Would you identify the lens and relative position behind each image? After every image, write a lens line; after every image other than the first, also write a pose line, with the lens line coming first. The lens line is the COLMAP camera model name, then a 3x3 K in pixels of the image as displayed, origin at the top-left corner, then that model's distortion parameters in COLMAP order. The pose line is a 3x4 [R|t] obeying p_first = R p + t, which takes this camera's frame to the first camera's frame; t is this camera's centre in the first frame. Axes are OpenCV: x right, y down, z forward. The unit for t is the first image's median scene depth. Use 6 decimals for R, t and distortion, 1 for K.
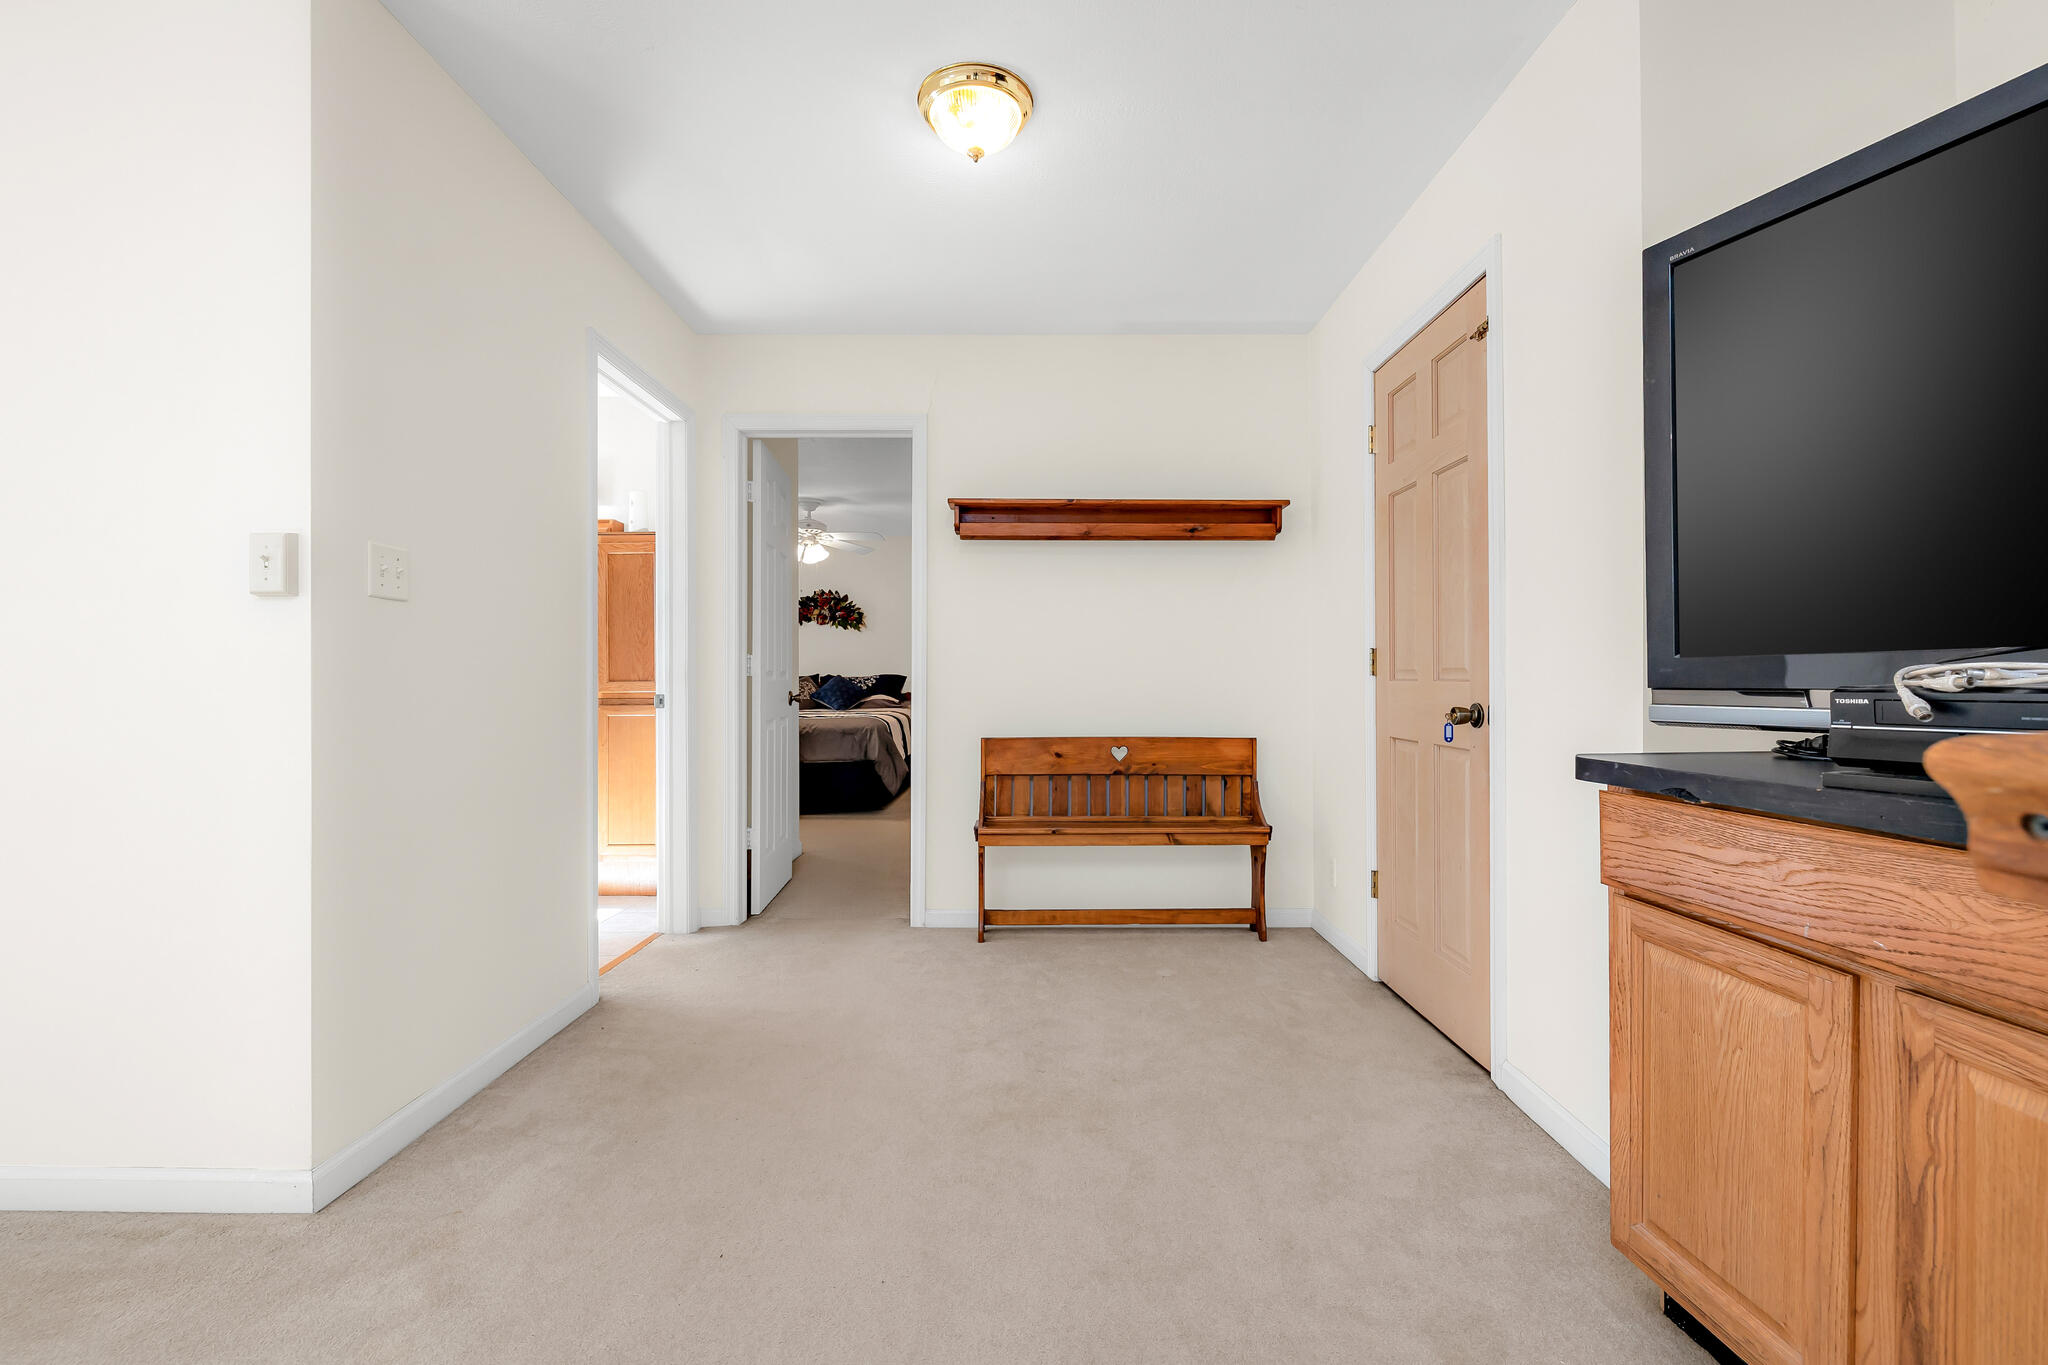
lens RADIAL K [[873.3, 0, 1024.0], [0, 873.3, 682.5], [0, 0, 1]] dist [-0.001564, -0.000029]
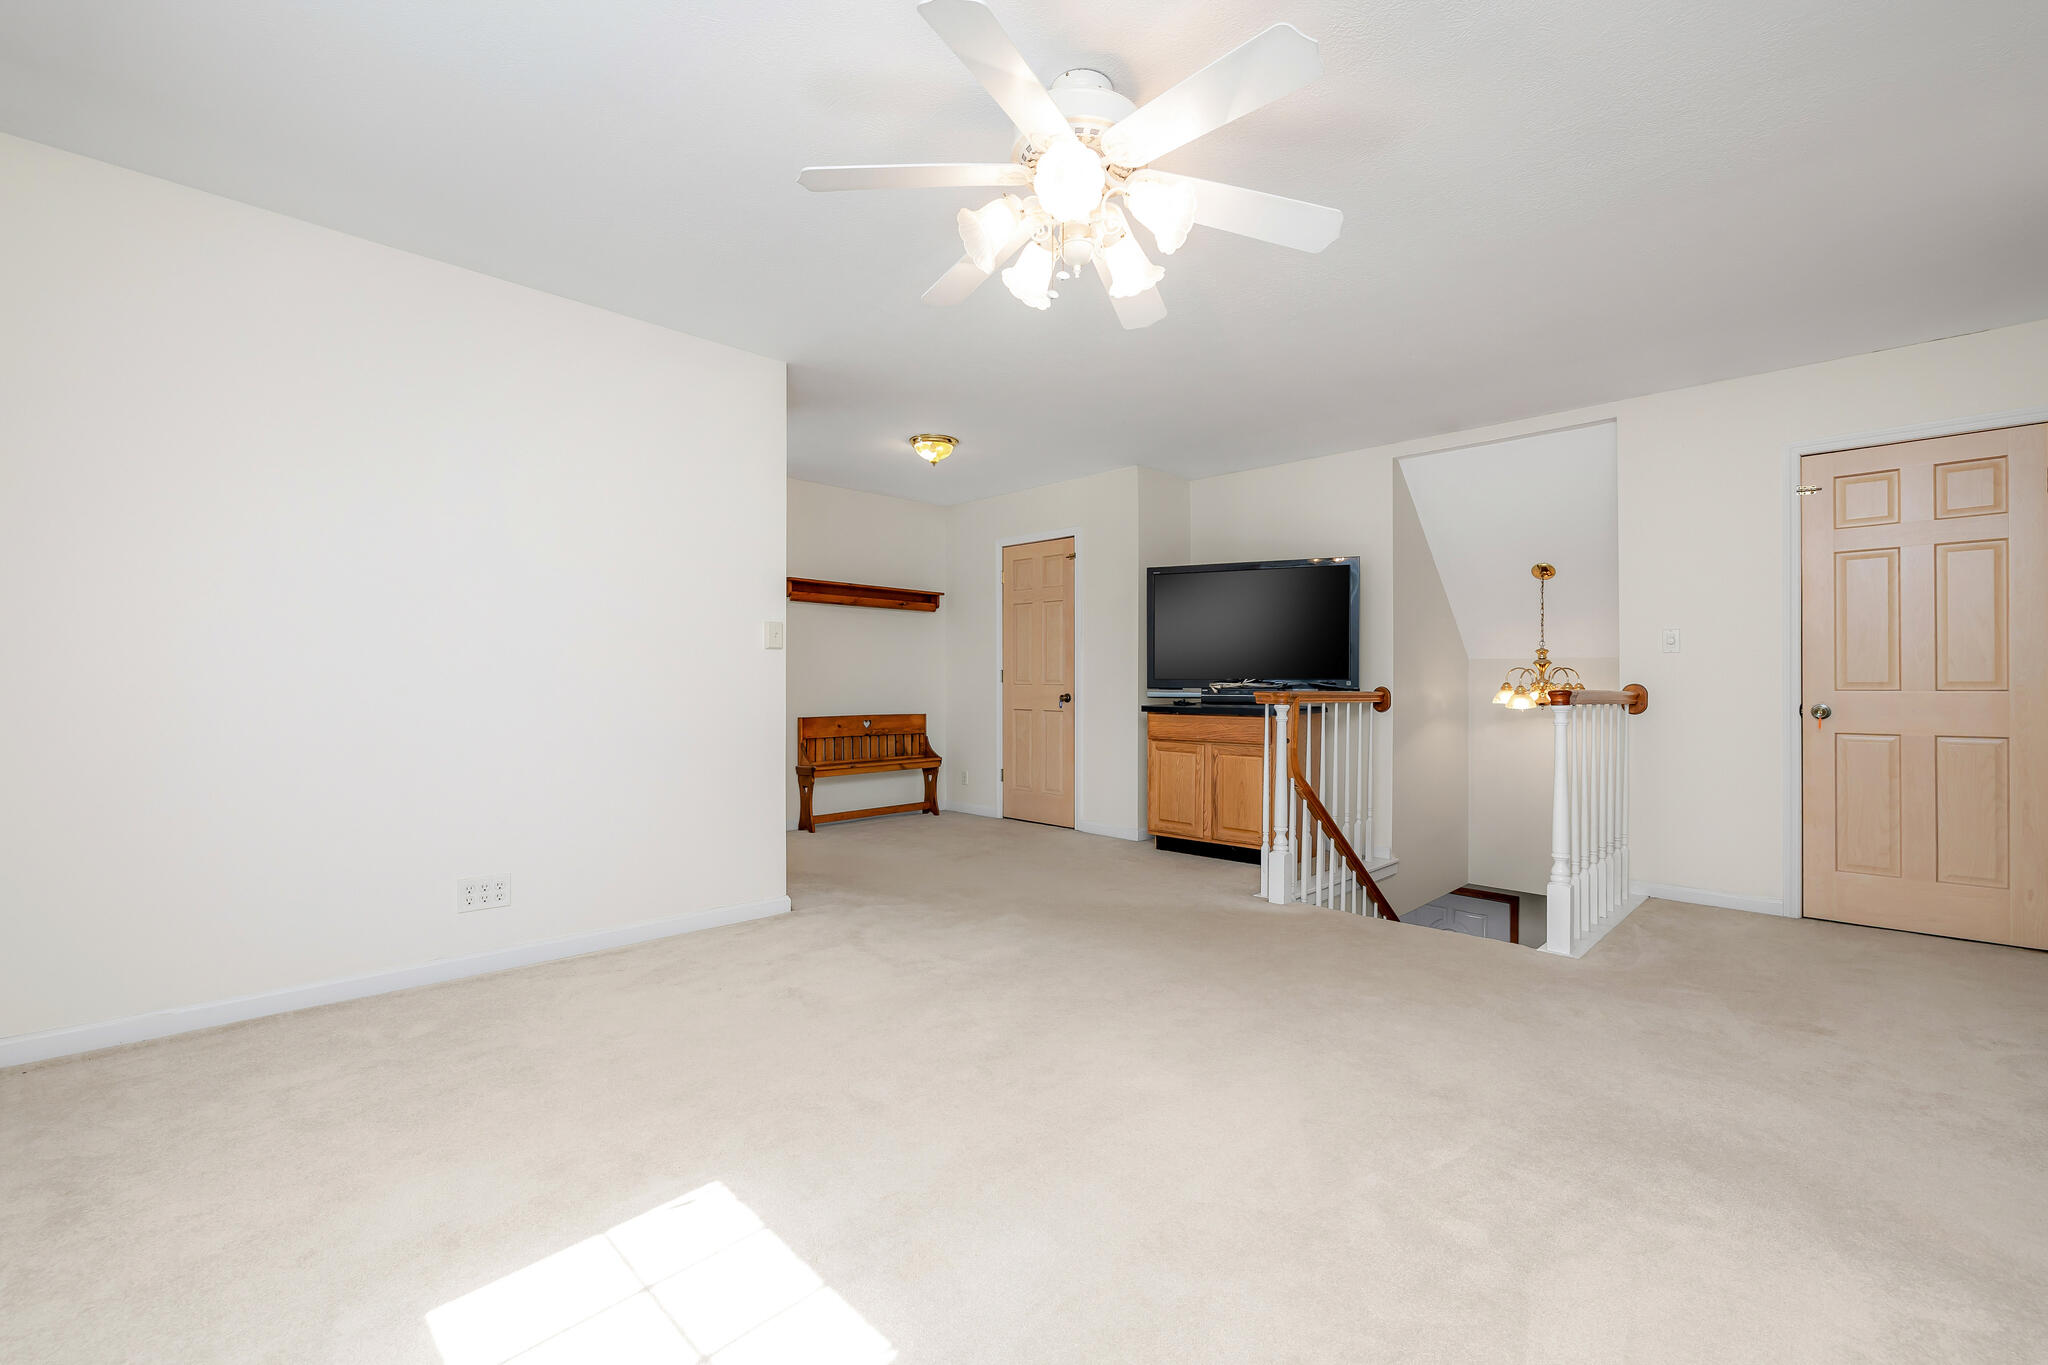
lens RADIAL K [[878.4, 0, 1030.4], [0, 878.4, 679.2], [0, 0, 1]] dist [0.000682, 0.000125]
pose [[0.696368, 0.003127, 0.717678, -0.978428], [-0.001360, 0.999994, -0.003038, -0.007247], [-0.717683, 0.001140, 0.696369, -0.522940]]
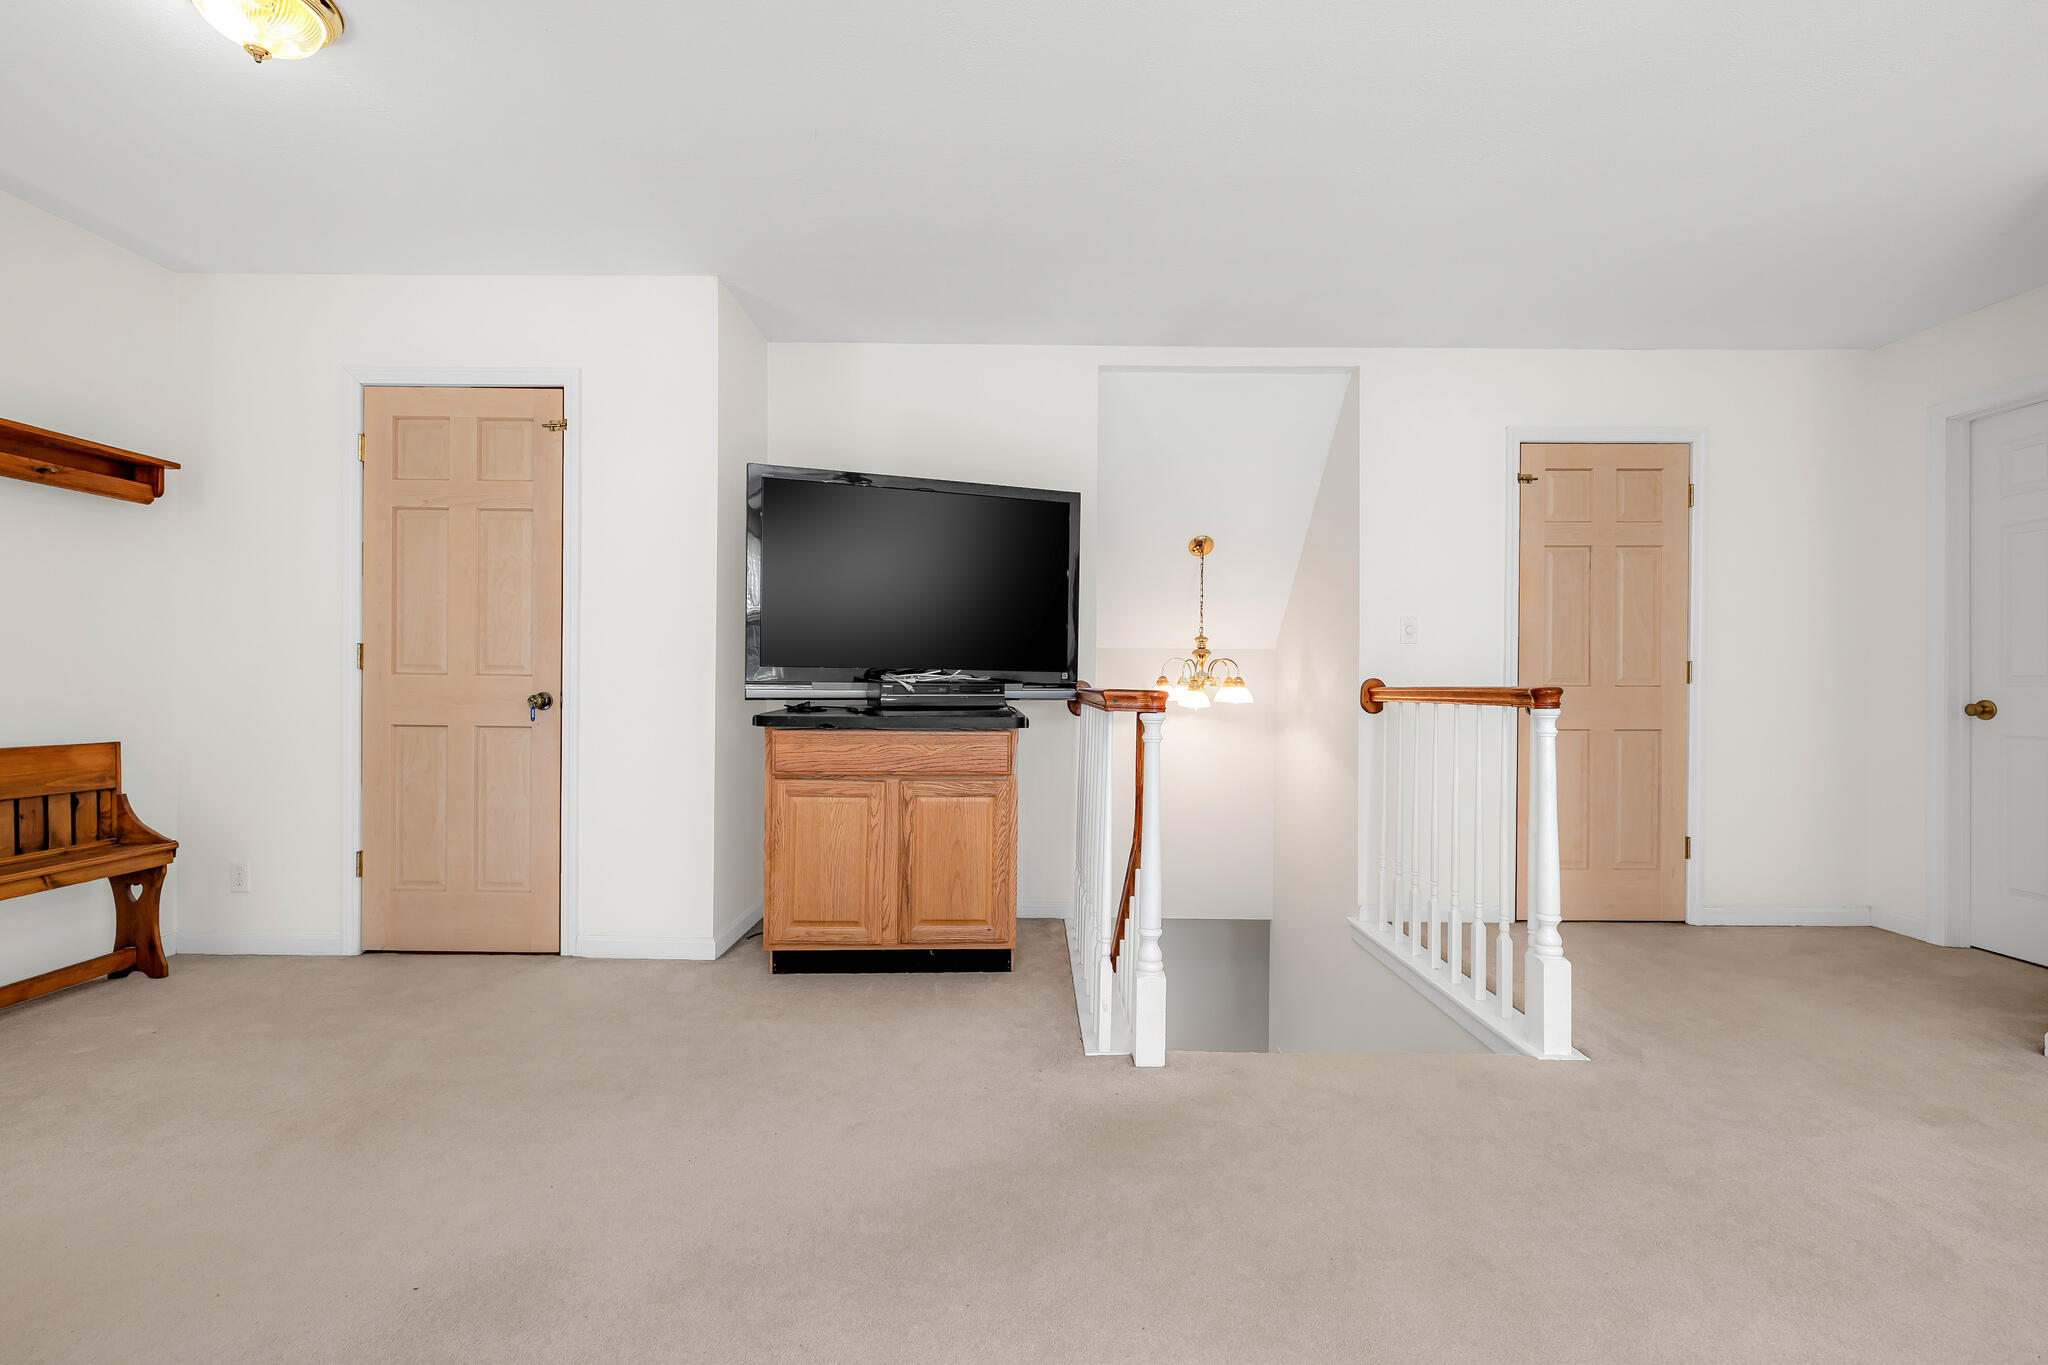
lens RADIAL K [[878.4, 0, 1030.4], [0, 878.4, 679.2], [0, 0, 1]] dist [0.000682, 0.000125]
pose [[-0.003932, -0.002591, 0.999989, -0.567235], [-0.007996, 0.999965, 0.002560, -0.003840], [-0.999960, -0.007986, -0.003952, 0.153631]]
